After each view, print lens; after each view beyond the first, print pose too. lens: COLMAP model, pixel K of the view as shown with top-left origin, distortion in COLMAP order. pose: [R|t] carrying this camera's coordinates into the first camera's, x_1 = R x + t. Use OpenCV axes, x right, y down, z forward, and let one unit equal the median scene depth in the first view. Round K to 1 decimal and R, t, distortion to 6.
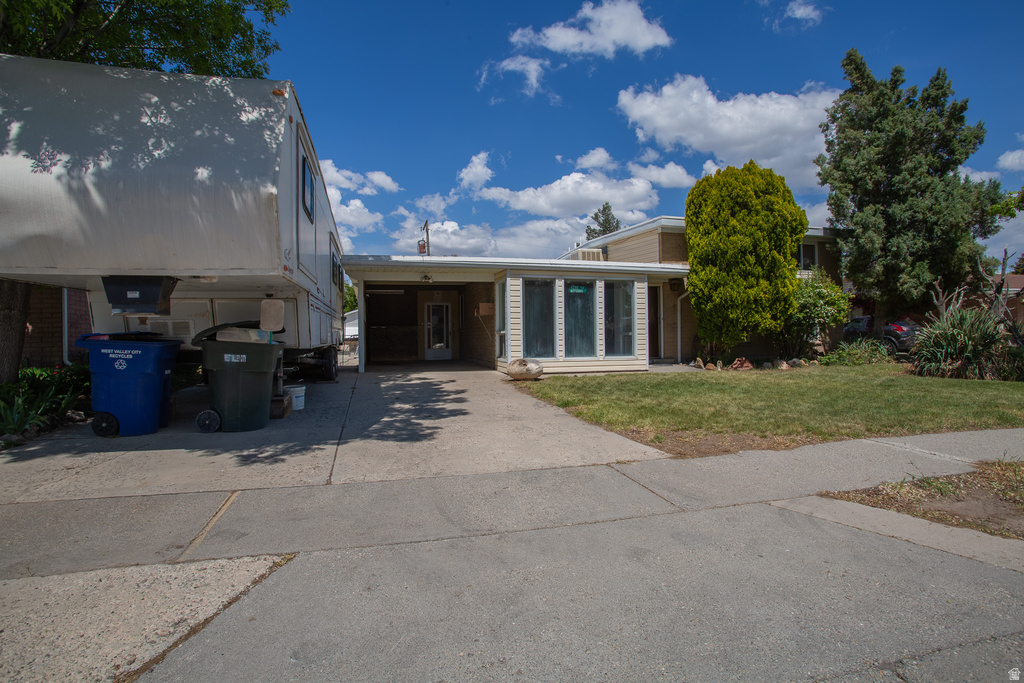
lens RADIAL K [[505.0, 0, 508.1], [0, 505.0, 339.2], [0, 0, 1]] dist [-0.077017, 0.033628]
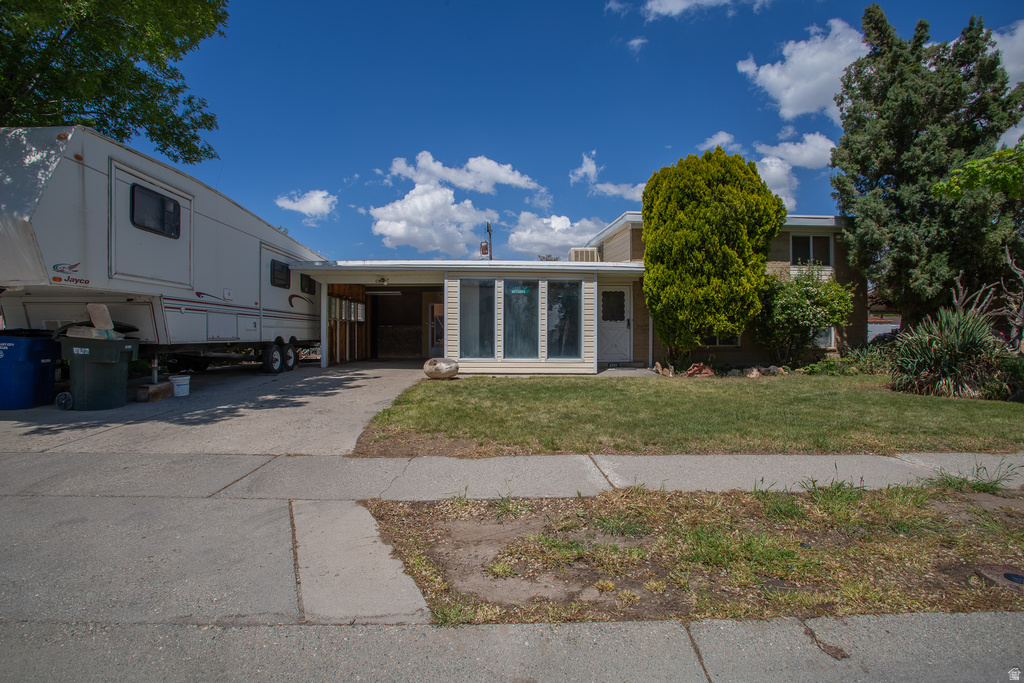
lens RADIAL K [[505.0, 0, 508.1], [0, 505.0, 339.2], [0, 0, 1]] dist [-0.077017, 0.033628]
pose [[0.973555, 0.014988, -0.227961, 0.343097], [-0.014658, 0.999888, 0.003143, -0.004763], [0.227982, 0.000282, 0.973665, 0.025833]]
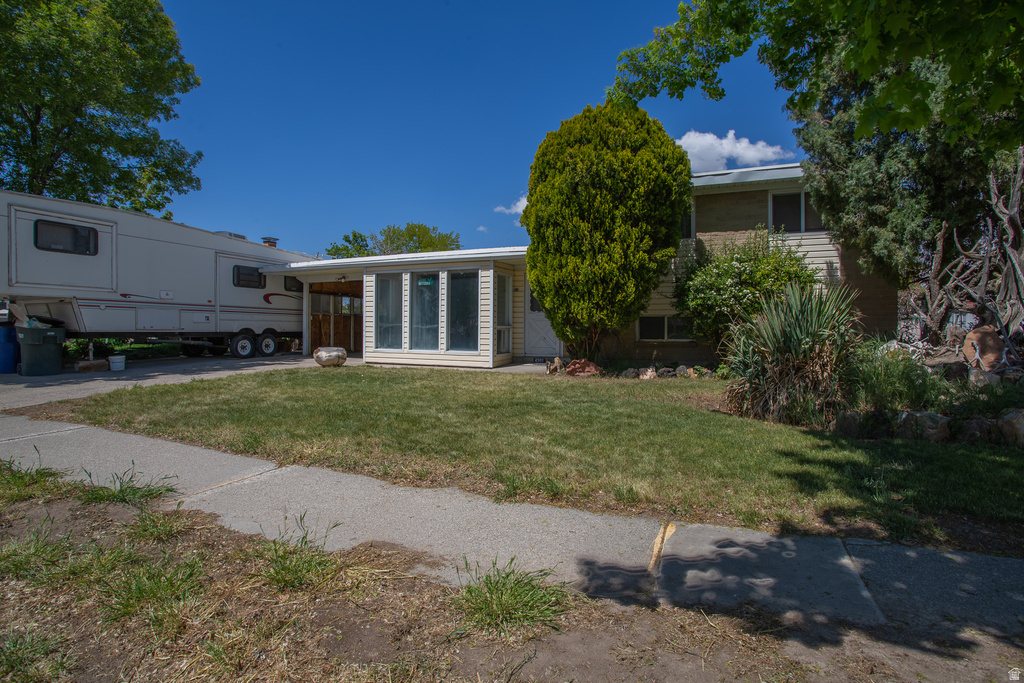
lens RADIAL K [[505.0, 0, 508.1], [0, 505.0, 339.2], [0, 0, 1]] dist [-0.077017, 0.033628]
pose [[0.780991, 0.025298, -0.624029, 0.887868], [-0.018265, 0.999677, 0.017668, -0.006031], [0.624275, -0.002400, 0.781201, 0.322900]]
